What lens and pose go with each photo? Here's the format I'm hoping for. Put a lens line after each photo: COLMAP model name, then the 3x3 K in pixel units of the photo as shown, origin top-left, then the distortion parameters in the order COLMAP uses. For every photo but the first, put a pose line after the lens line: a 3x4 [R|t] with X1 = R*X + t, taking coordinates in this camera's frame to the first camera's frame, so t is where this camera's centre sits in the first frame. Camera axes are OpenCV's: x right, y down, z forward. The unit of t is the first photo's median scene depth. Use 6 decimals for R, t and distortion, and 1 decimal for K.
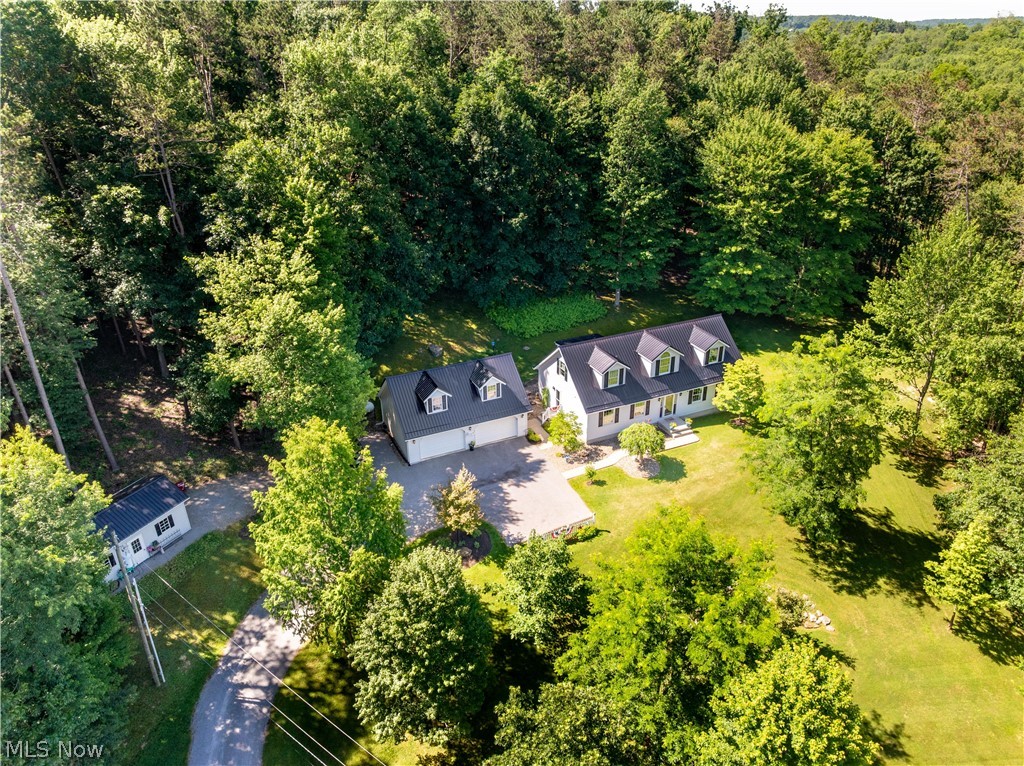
lens RADIAL K [[722.4, 0, 515.1], [0, 722.4, 385.3], [0, 0, 1]] dist [-0.036603, -0.001359]
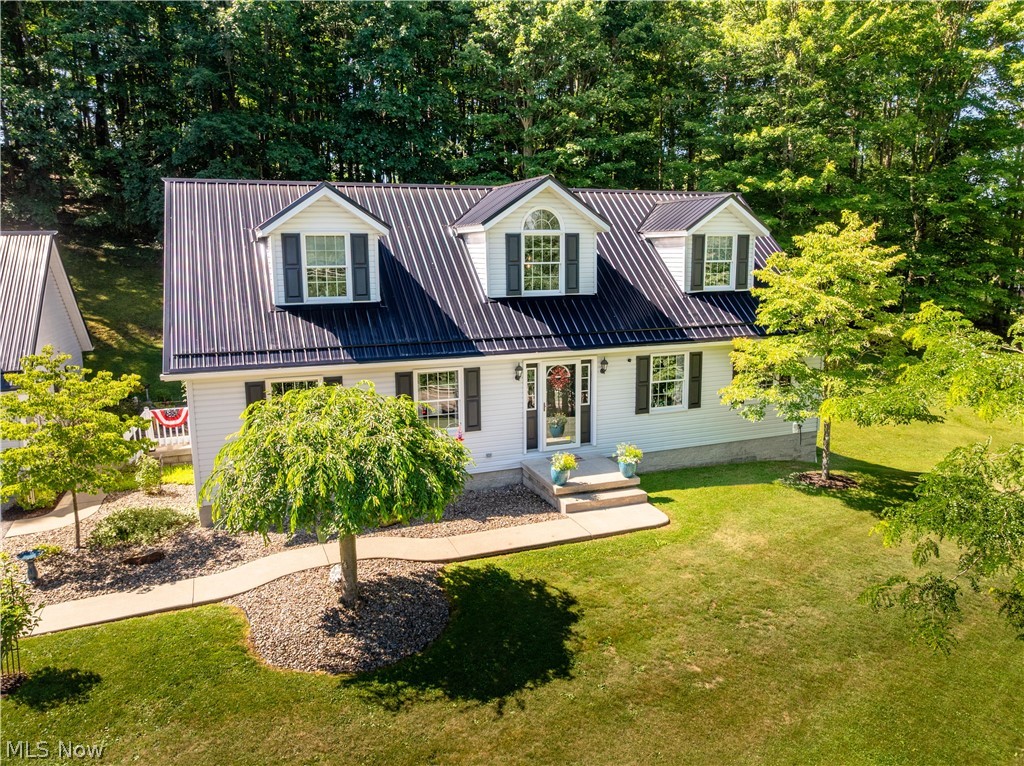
lens RADIAL K [[719.2, 0, 518.5], [0, 719.2, 378.5], [0, 0, 1]] dist [-0.033875, -0.004041]
pose [[0.998316, 0.012237, -0.056712, 0.223532], [-0.028007, 0.957717, -0.286347, 0.102598], [0.050810, 0.287453, 0.956446, 0.770714]]
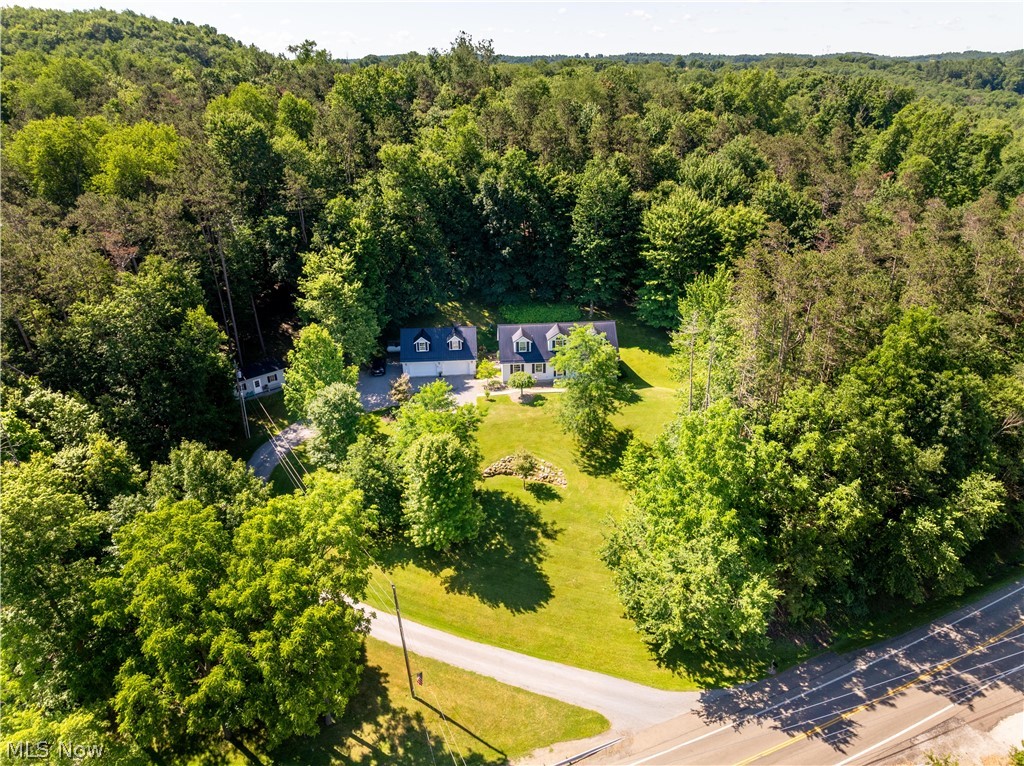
lens RADIAL K [[722.4, 0, 515.1], [0, 722.4, 385.3], [0, 0, 1]] dist [-0.036603, -0.001359]
pose [[0.931218, 0.145553, -0.334136, 0.703196], [-0.159072, 0.987177, -0.013300, 0.105810], [0.327915, 0.065537, 0.942431, -0.598238]]
